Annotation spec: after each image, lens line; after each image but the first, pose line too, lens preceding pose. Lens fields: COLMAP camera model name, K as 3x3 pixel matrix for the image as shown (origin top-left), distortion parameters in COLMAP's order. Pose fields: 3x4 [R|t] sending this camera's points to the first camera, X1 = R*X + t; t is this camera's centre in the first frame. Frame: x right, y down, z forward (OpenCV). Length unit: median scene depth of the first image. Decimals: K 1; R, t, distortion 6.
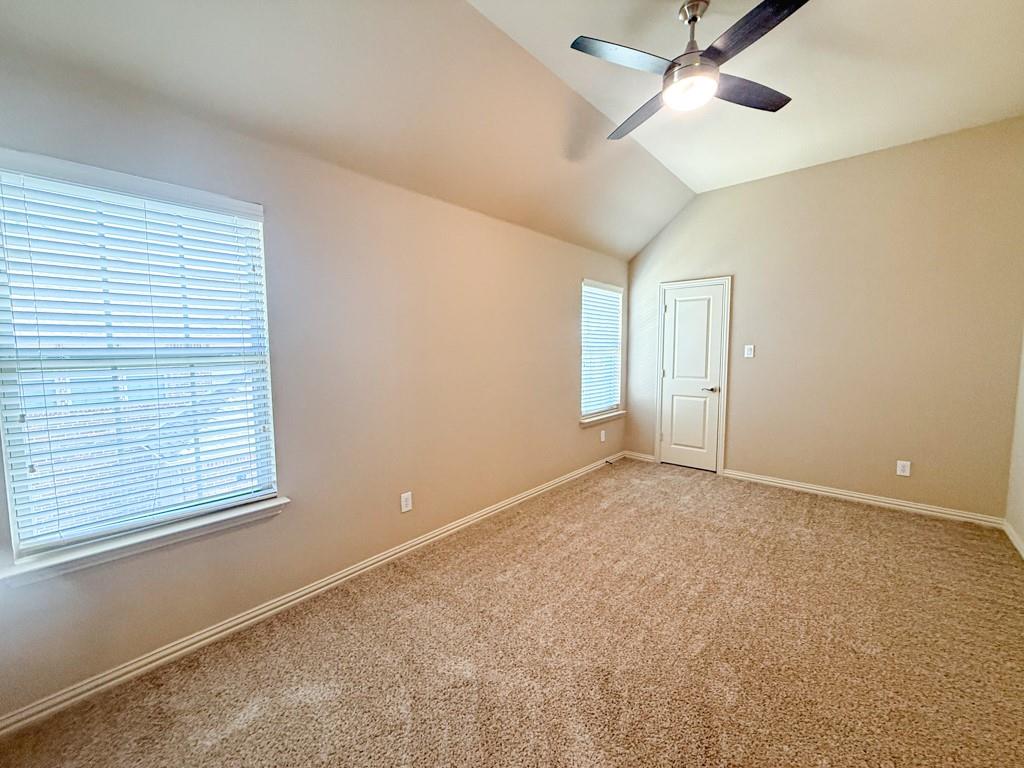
lens RADIAL K [[406.6, 0, 508.4], [0, 406.6, 382.4], [0, 0, 1]] dist [-0.001476, -0.000377]
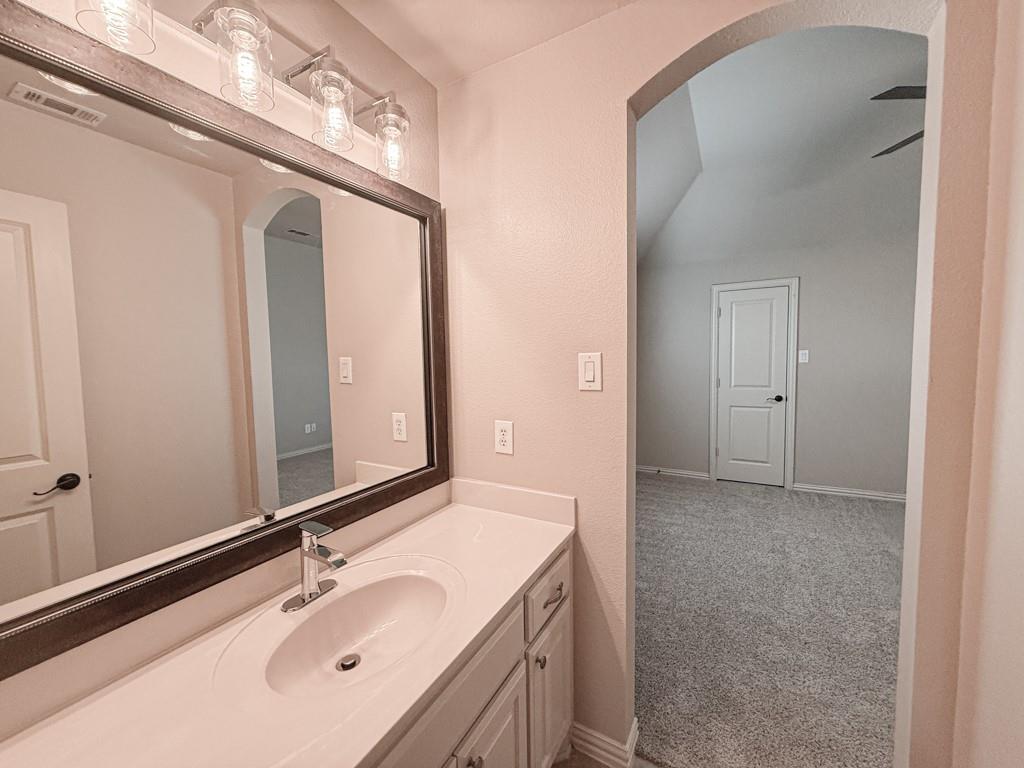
lens RADIAL K [[406.6, 0, 508.4], [0, 406.6, 382.4], [0, 0, 1]] dist [-0.001476, -0.000377]
pose [[0.976679, -0.035591, 0.211734, -0.294304], [0.040112, 0.999049, -0.017095, -0.027800], [-0.210924, 0.025190, 0.977178, 0.214603]]
